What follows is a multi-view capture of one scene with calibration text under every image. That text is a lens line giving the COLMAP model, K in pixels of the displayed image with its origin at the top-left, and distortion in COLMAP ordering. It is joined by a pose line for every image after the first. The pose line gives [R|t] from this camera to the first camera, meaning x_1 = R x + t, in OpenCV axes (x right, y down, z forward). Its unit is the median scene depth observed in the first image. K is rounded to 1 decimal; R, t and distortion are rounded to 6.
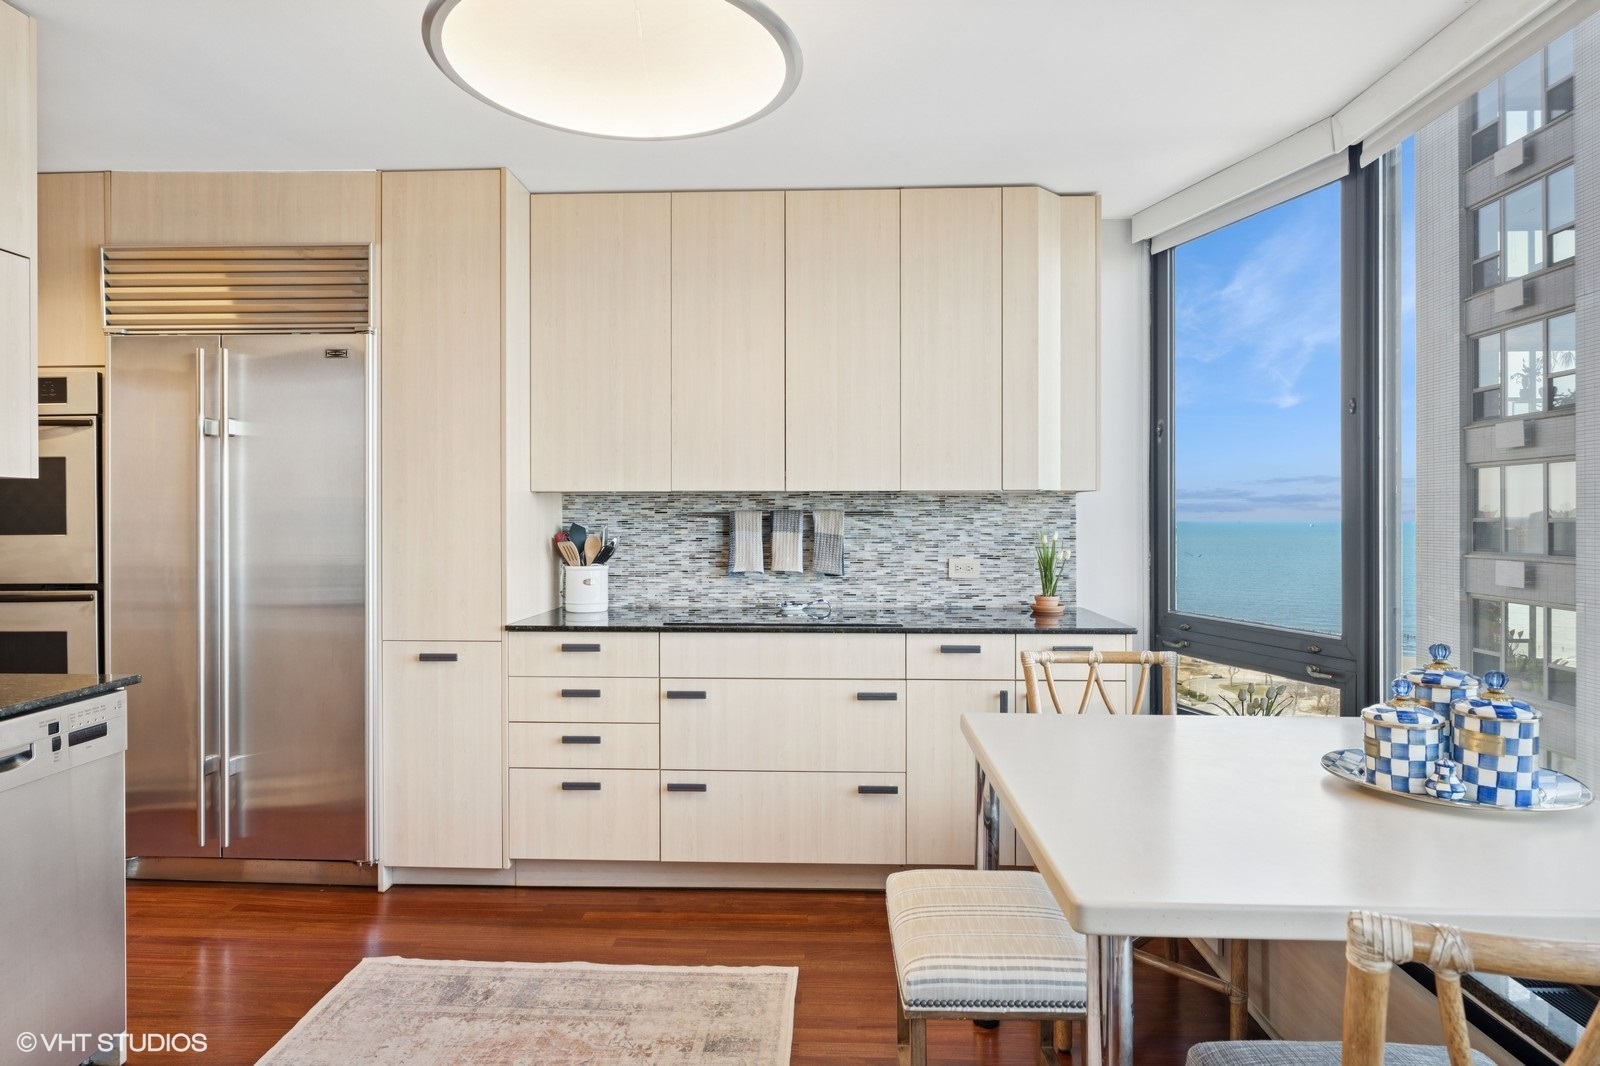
lens RADIAL K [[910.5, 0, 795.2], [0, 910.5, 513.6], [0, 0, 1]] dist [-0.005633, 0.000077]
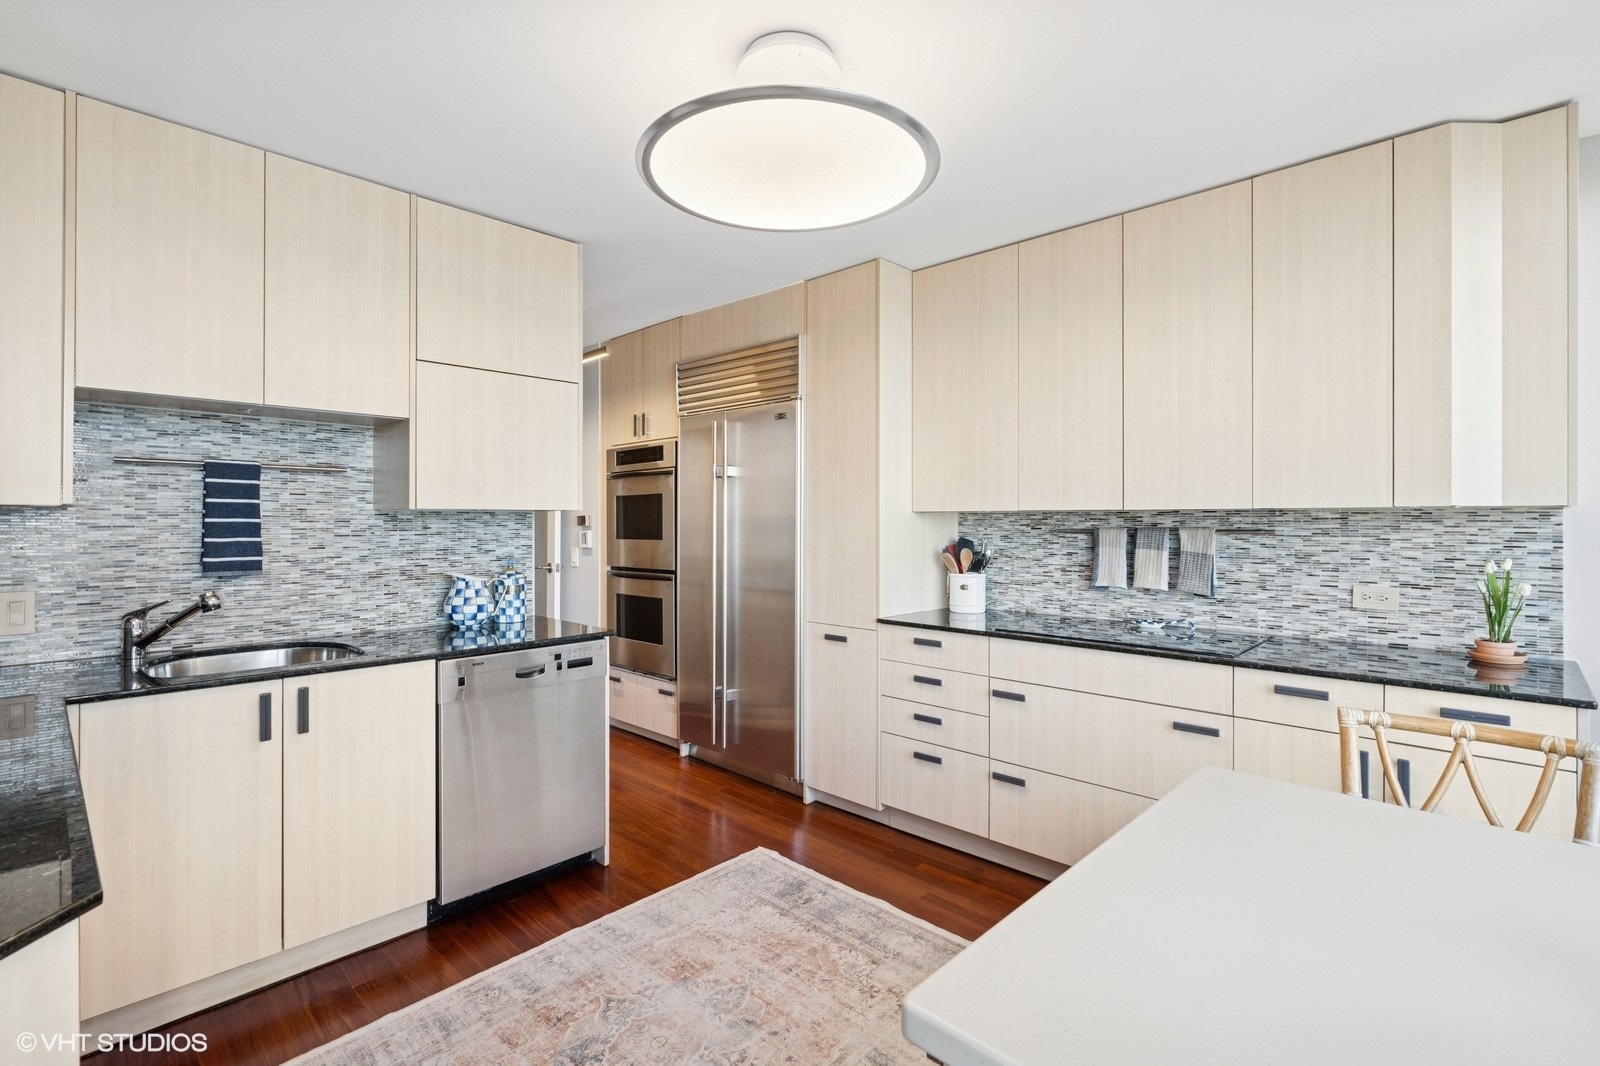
lens RADIAL K [[738.4, 0, 798.9], [0, 738.4, 518.2], [0, 0, 1]] dist [-0.002192, 0.000341]
pose [[0.751168, -0.000862, -0.660111, 0.238956], [0.000113, 0.999999, -0.001176, -0.013504], [0.660111, 0.000809, 0.751168, 0.131550]]
